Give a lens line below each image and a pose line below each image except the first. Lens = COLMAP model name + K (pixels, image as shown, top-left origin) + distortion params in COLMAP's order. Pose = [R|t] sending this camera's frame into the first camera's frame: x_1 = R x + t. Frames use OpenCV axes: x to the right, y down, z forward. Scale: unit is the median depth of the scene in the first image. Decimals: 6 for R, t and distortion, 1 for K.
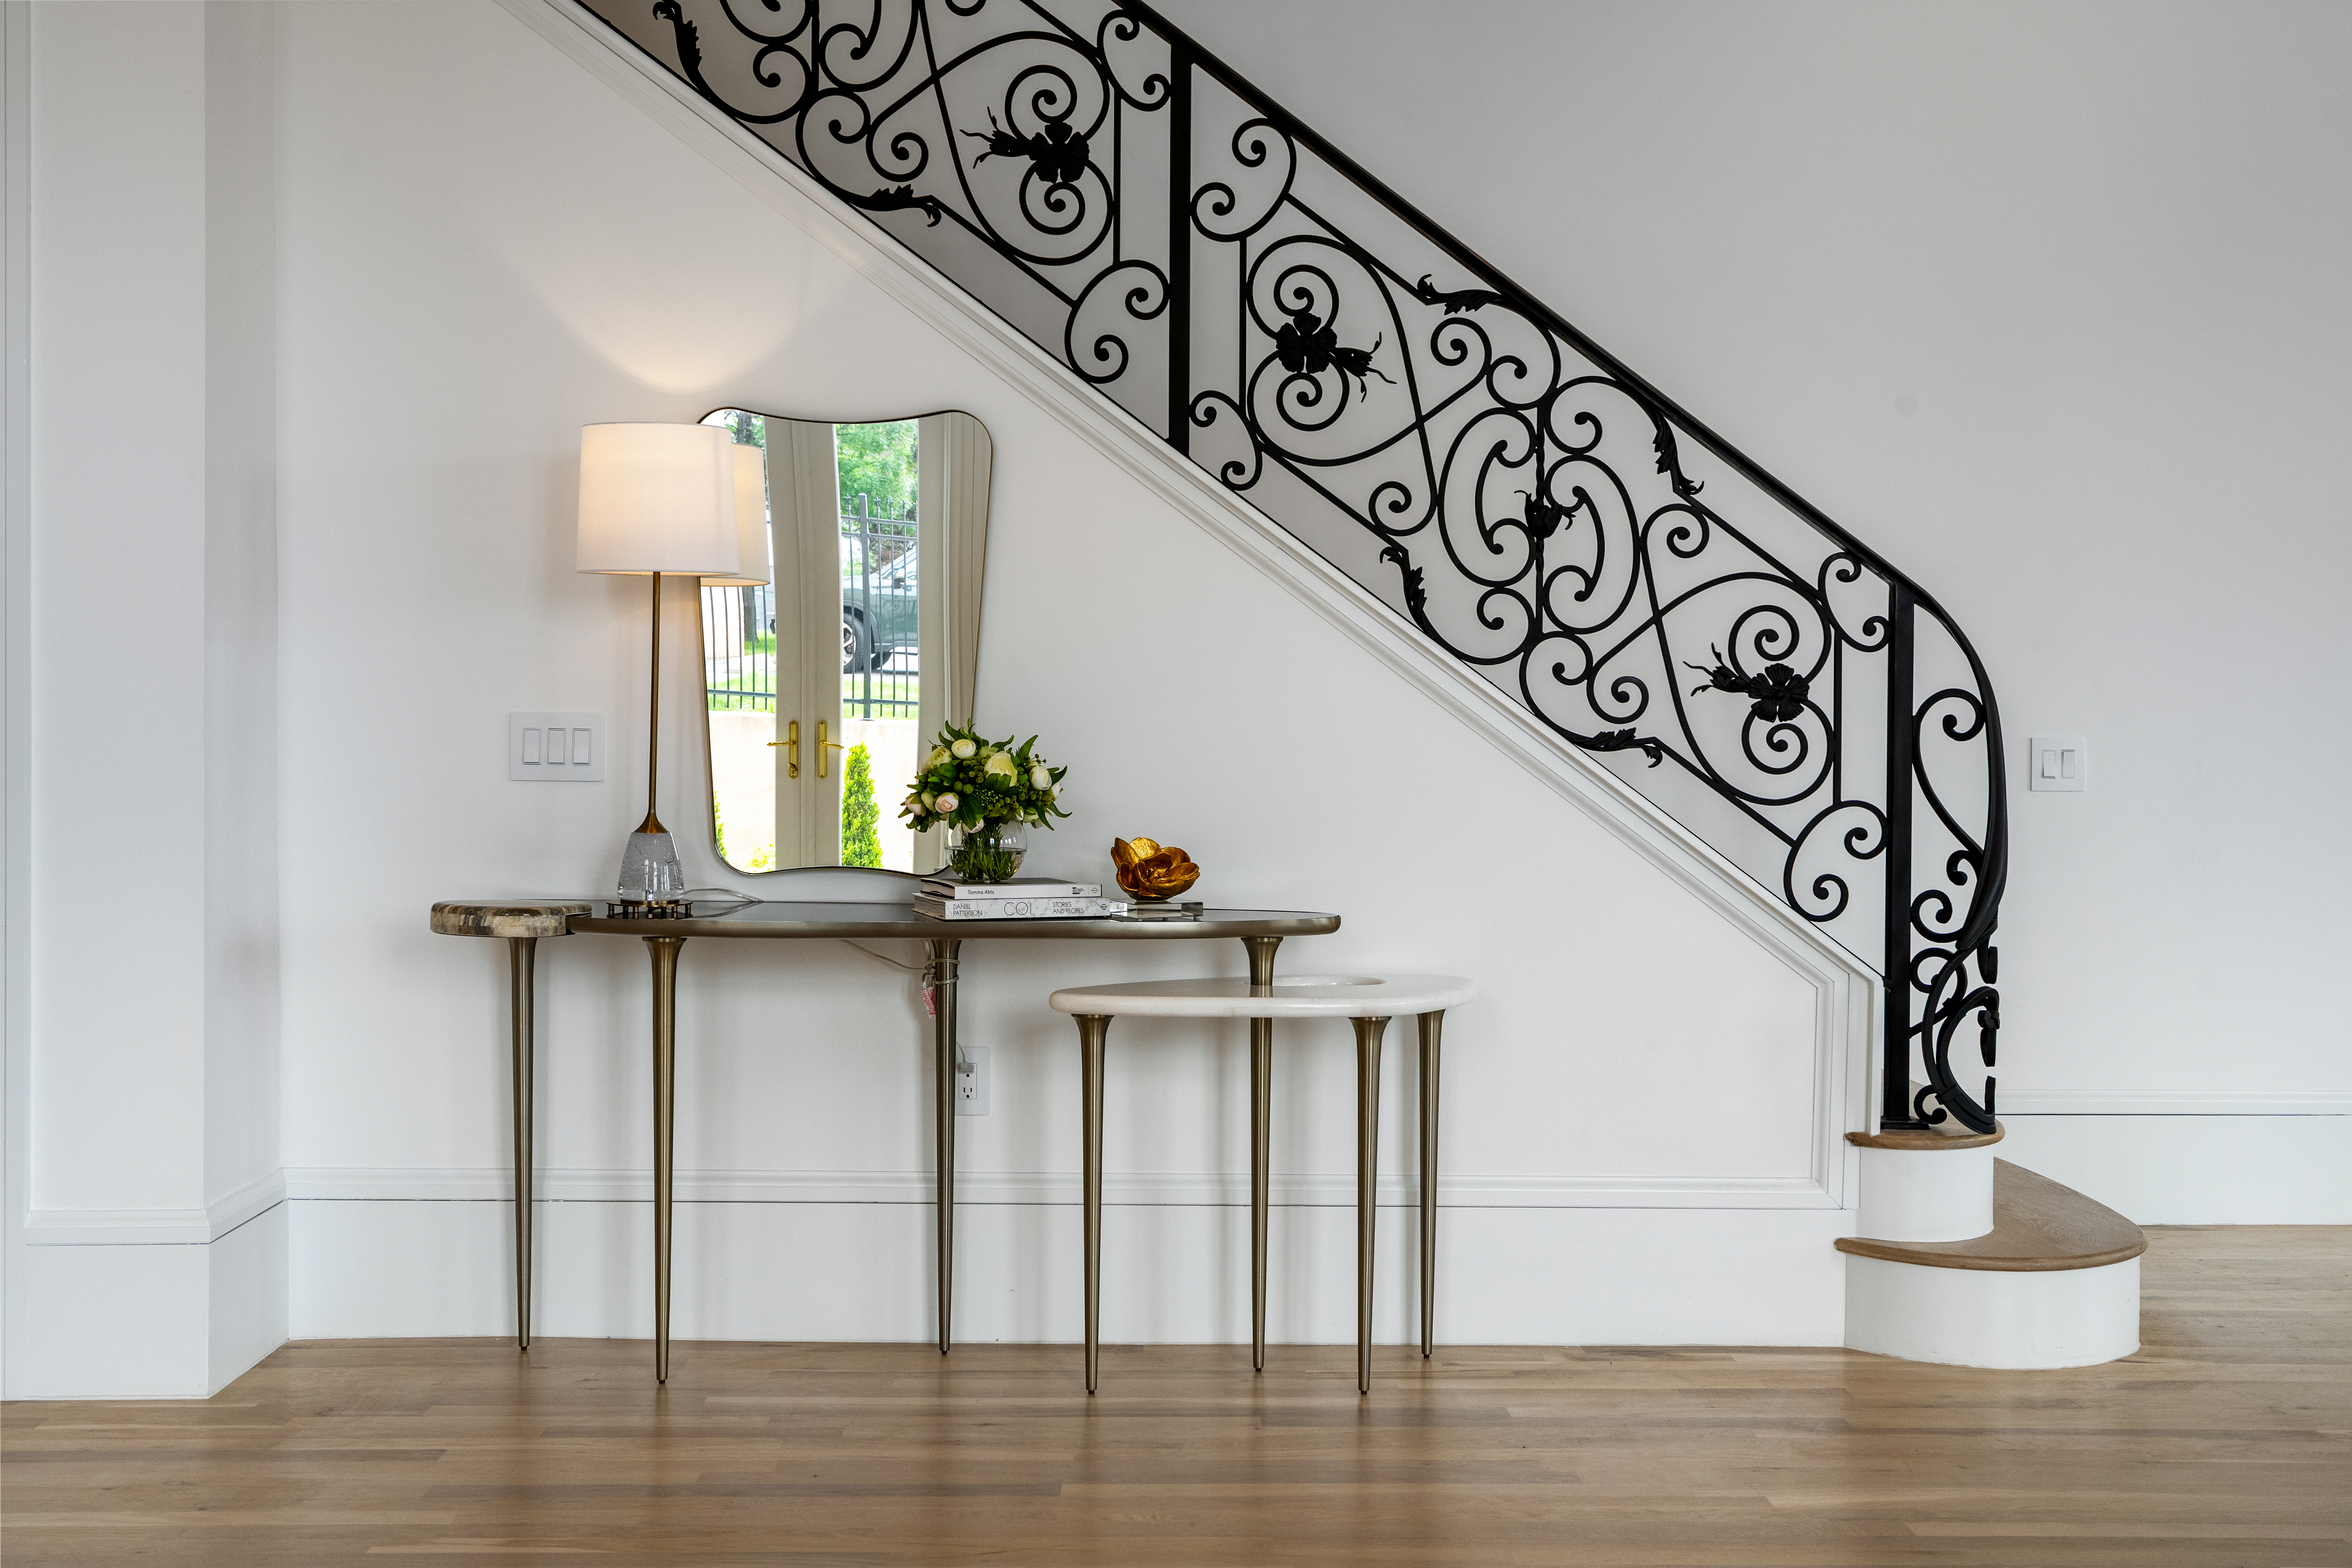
lens RADIAL K [[2413.8, 0, 1175.9], [0, 2413.8, 779.7], [0, 0, 1]] dist [-0.006641, 0.000000]
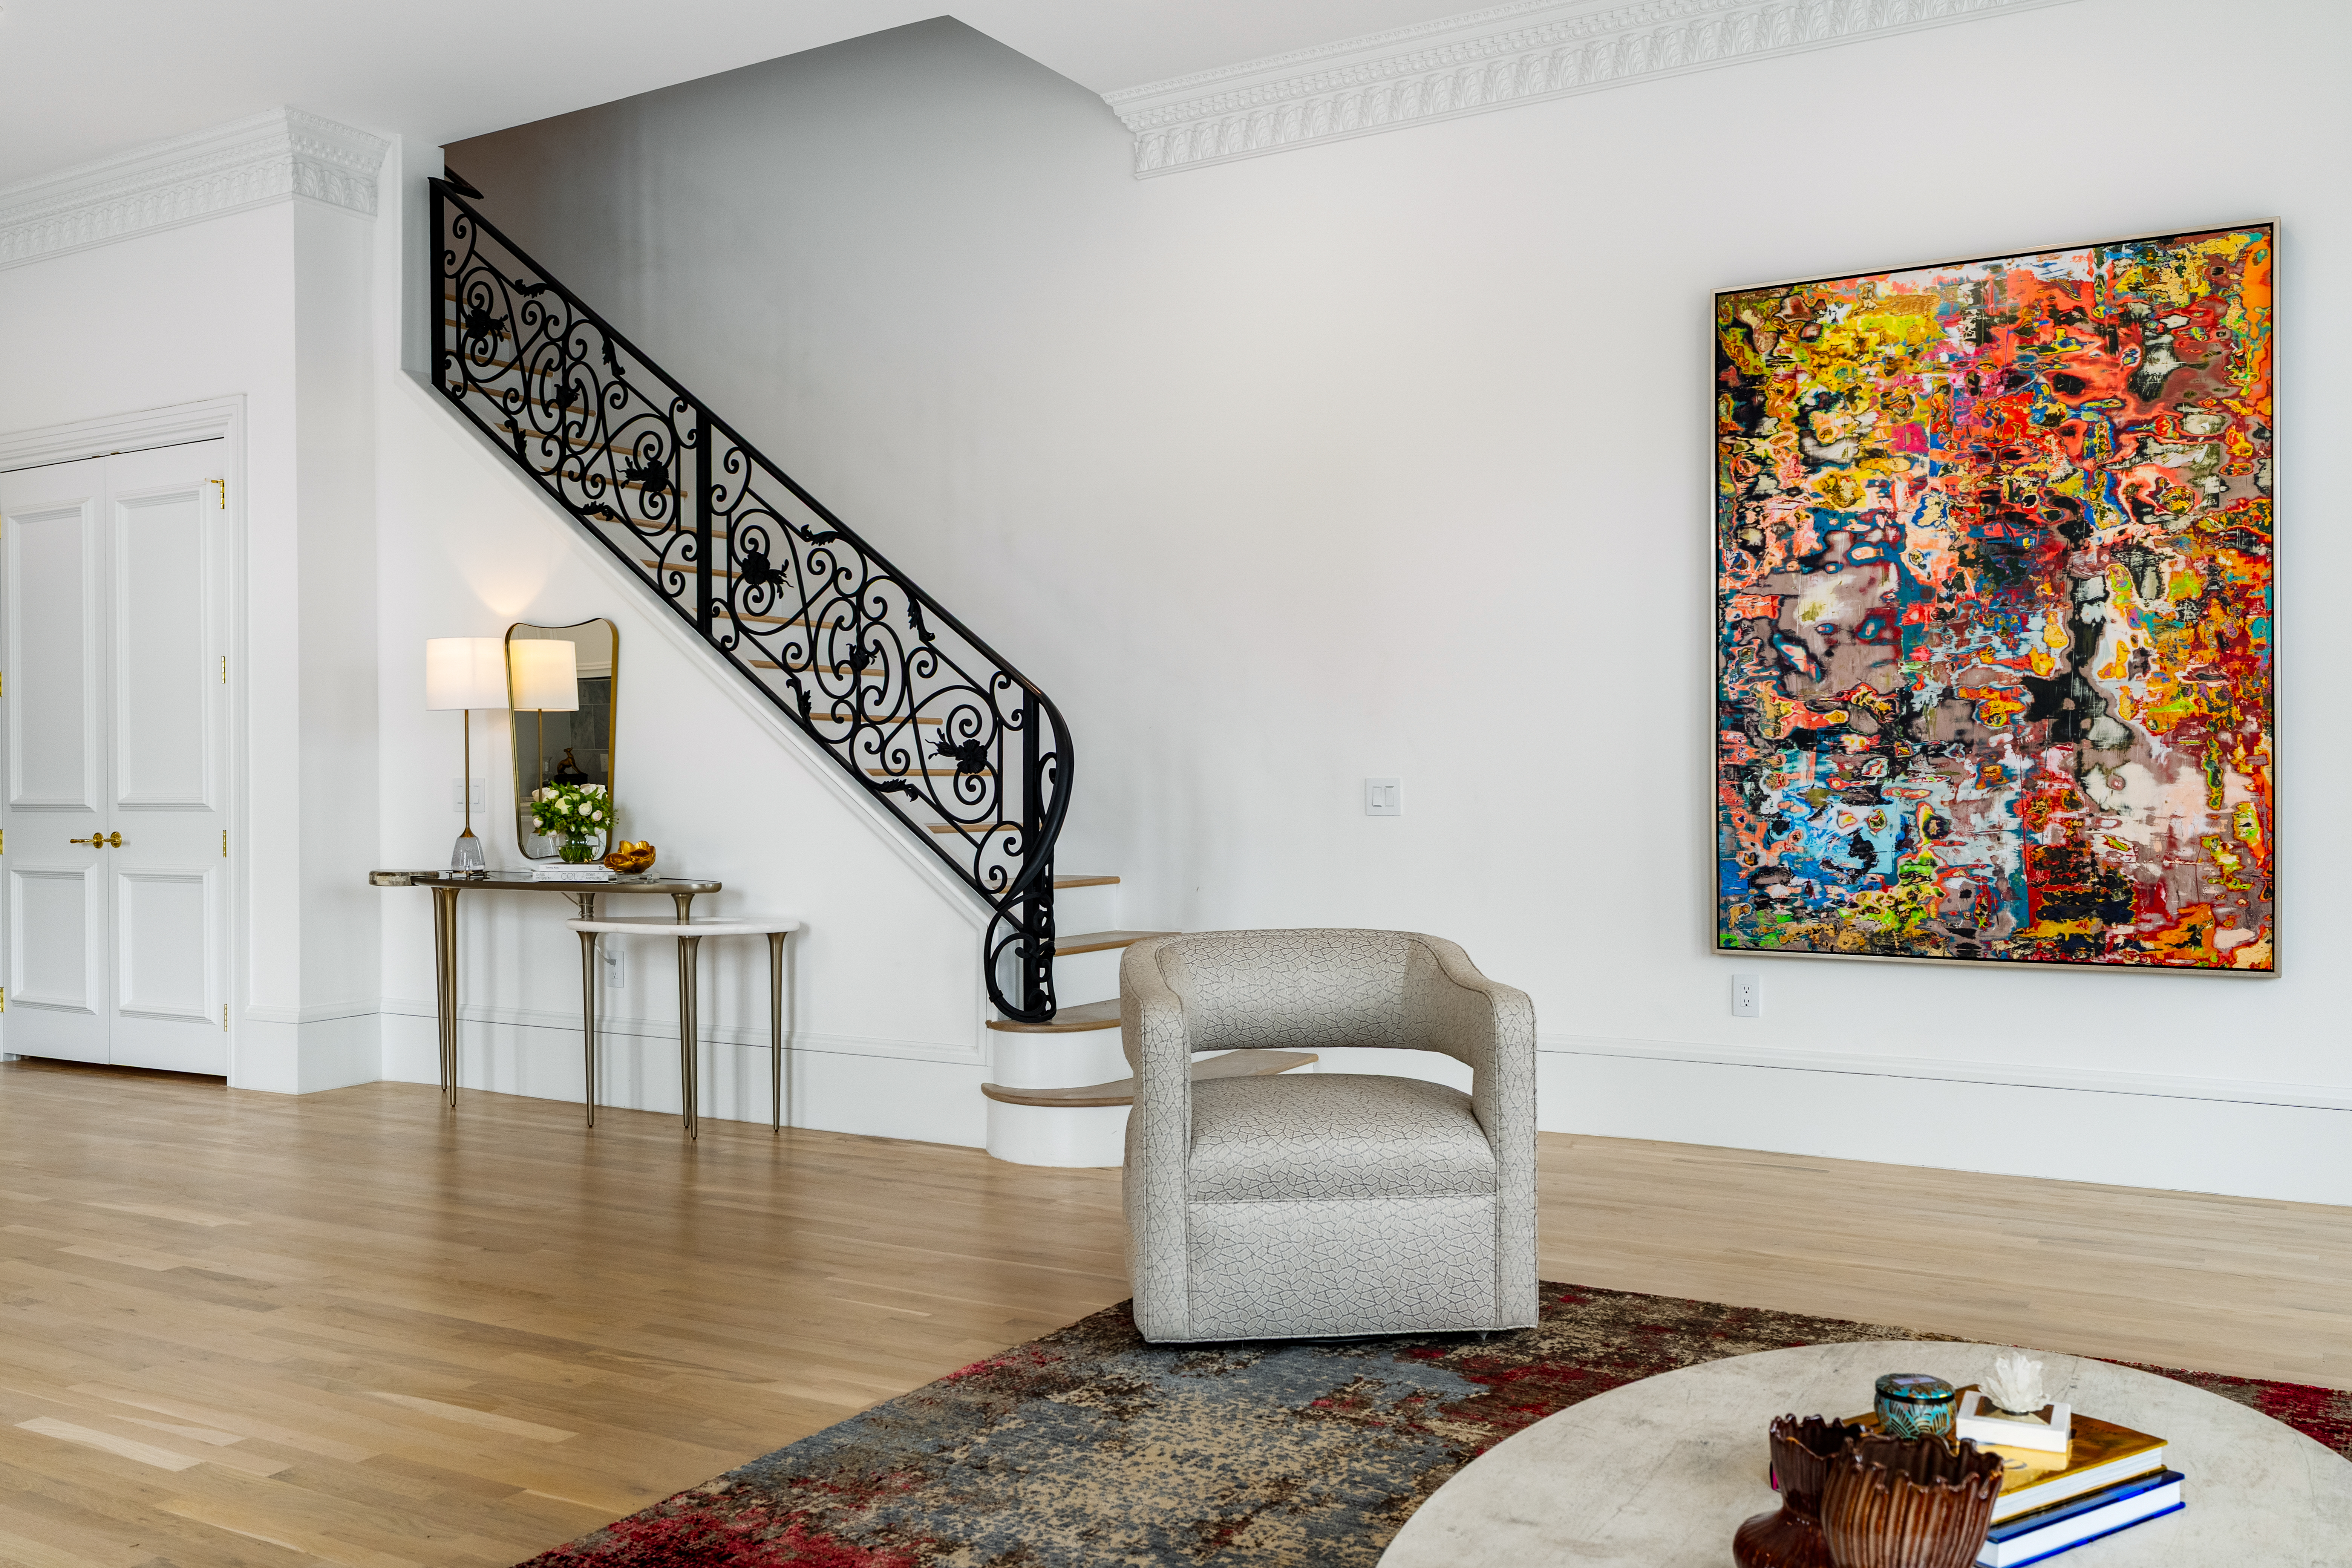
lens RADIAL K [[1948.2, 0, 1176.6], [0, 1948.2, 791.1], [0, 0, 1]] dist [-0.005686, 0.000874]
pose [[0.850250, -0.008840, -0.526305, 1.086624], [0.003523, 0.999932, -0.011104, 0.003484], [0.526367, 0.007587, 0.850224, -0.073601]]
